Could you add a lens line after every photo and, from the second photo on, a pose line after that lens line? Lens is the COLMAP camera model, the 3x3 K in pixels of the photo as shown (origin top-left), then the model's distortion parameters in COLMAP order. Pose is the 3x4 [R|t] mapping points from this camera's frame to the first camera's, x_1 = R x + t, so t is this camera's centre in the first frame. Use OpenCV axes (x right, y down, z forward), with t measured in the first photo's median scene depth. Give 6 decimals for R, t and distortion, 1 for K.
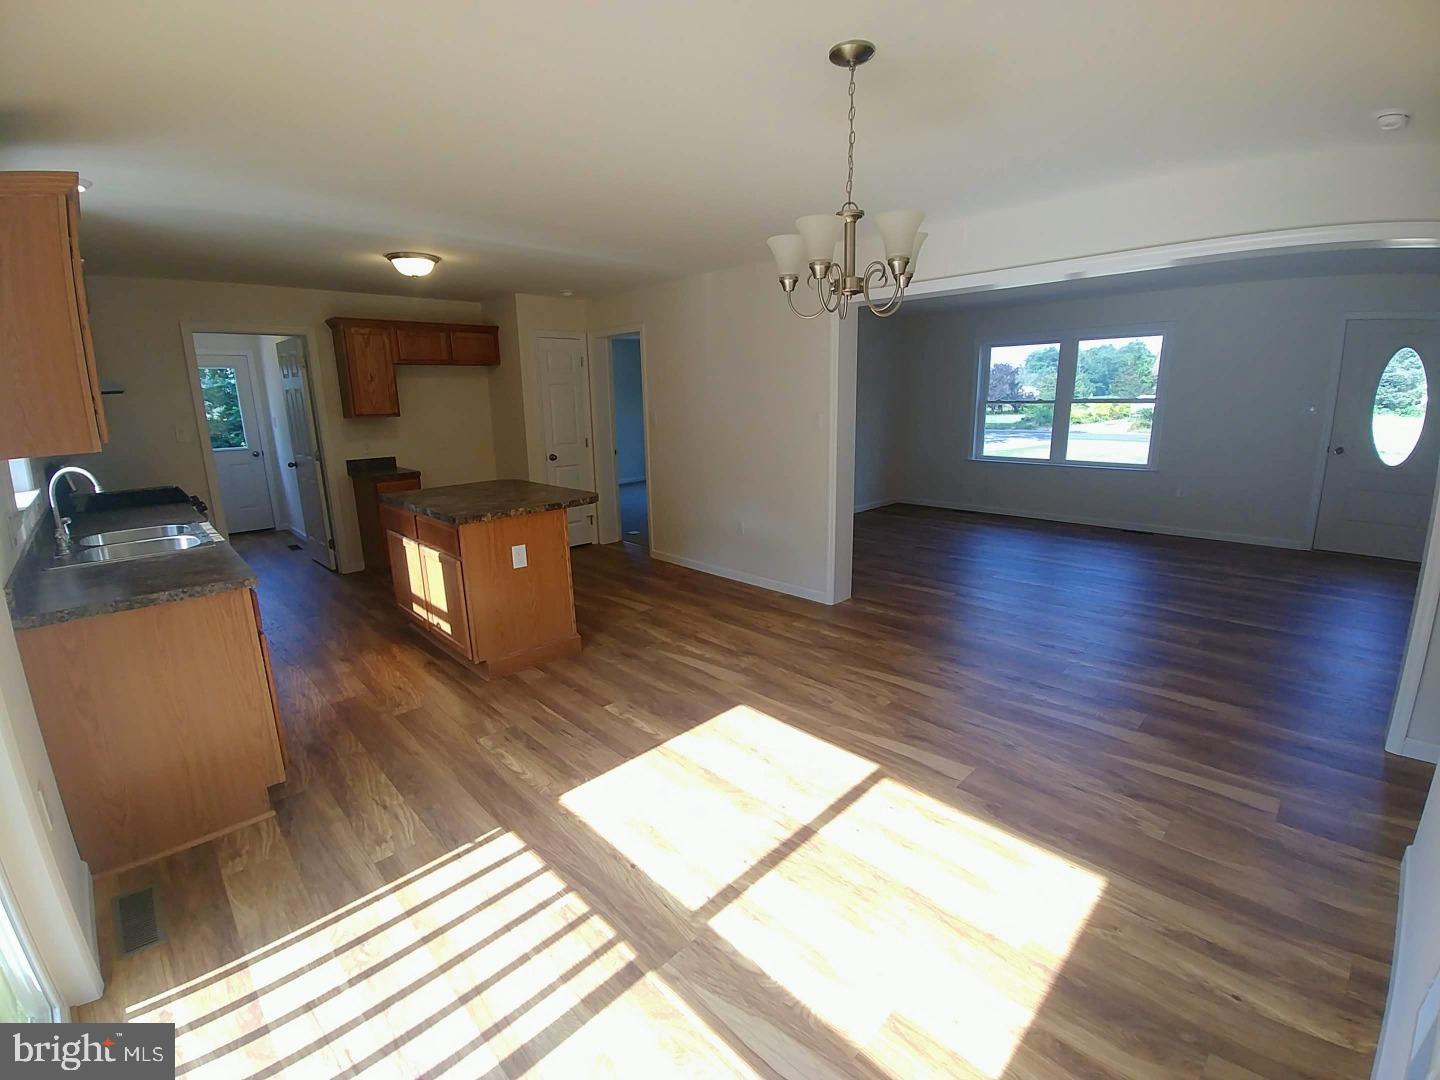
lens RADIAL K [[594.9, 0, 720.0], [0, 594.9, 540.0], [0, 0, 1]] dist [0.000426, -0.024222]
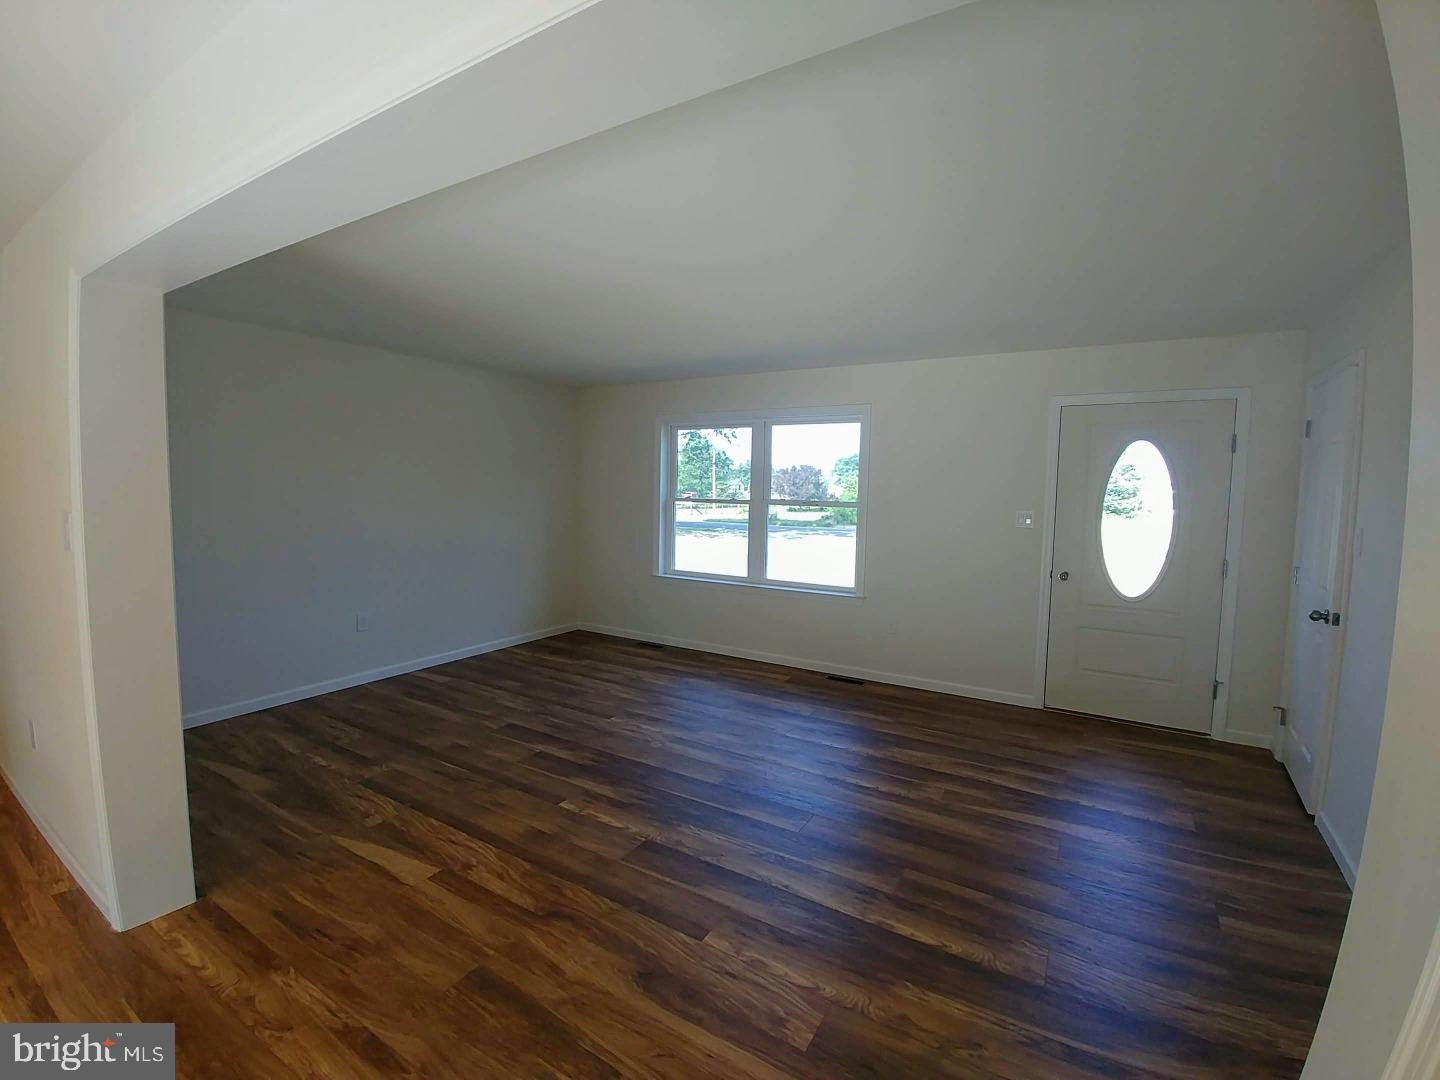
lens RADIAL K [[599.4, 0, 720.0], [0, 599.4, 540.0], [0, 0, 1]] dist [-0.047738, -0.000088]
pose [[0.964500, 0.019757, 0.263341, 0.176279], [0.019689, 0.989042, -0.146315, -0.039693], [-0.263346, 0.146306, 0.953543, 0.150942]]
